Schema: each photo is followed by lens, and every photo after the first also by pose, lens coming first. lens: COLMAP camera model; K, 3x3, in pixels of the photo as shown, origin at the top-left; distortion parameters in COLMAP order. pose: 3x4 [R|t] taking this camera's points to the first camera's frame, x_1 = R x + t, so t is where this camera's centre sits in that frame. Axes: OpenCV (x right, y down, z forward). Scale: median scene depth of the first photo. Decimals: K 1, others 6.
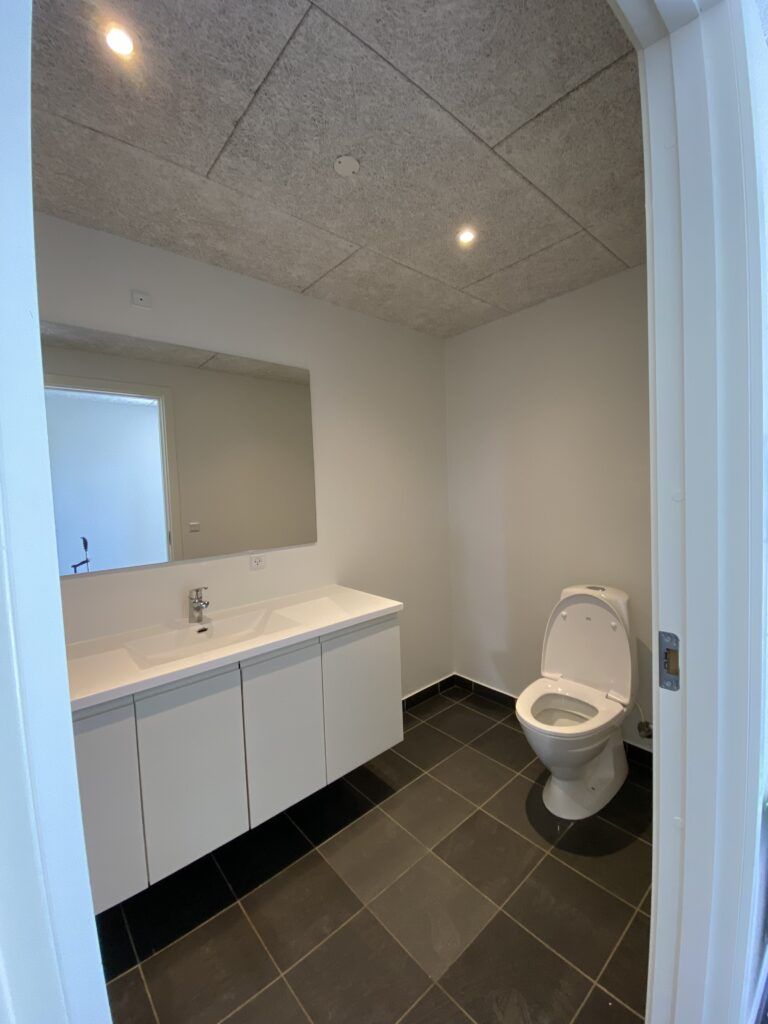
lens RADIAL K [[408.6, 0, 383.9], [0, 408.6, 500.2], [0, 0, 1]] dist [-0.027251, -0.006866]
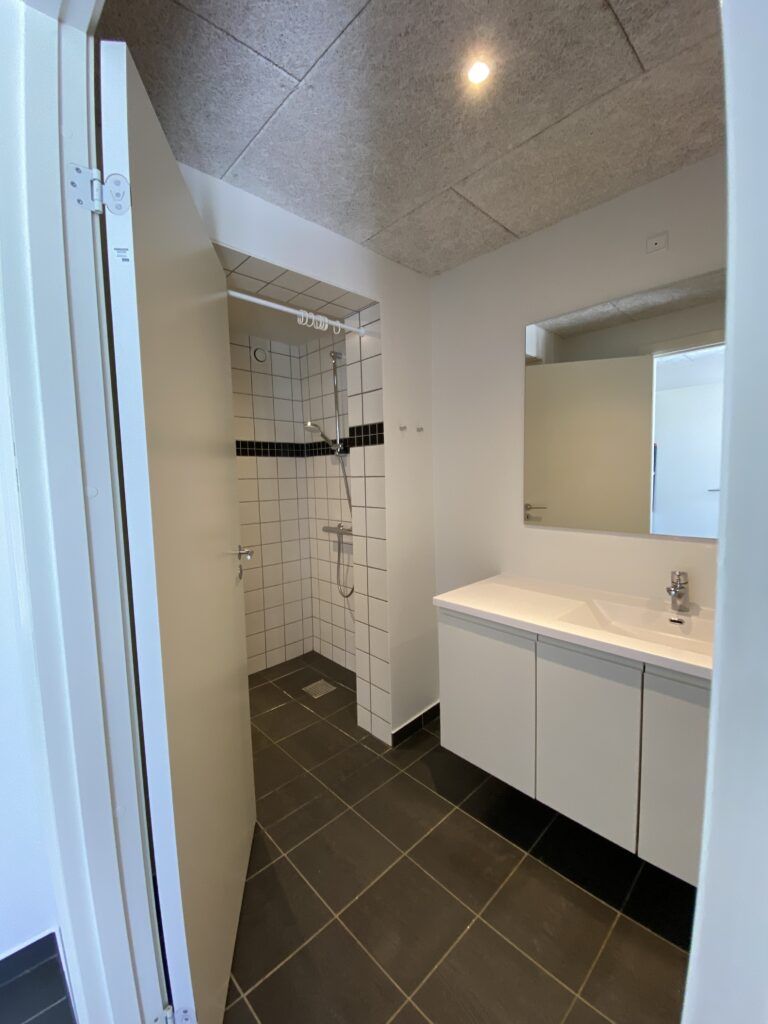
lens RADIAL K [[416.7, 0, 389.2], [0, 416.7, 507.2], [0, 0, 1]] dist [0.023548, -0.021822]
pose [[0.048263, 0.115294, -0.992158, 0.502027], [0.002648, 0.993298, 0.115555, -0.032010], [0.998831, -0.008204, 0.047634, 0.469037]]
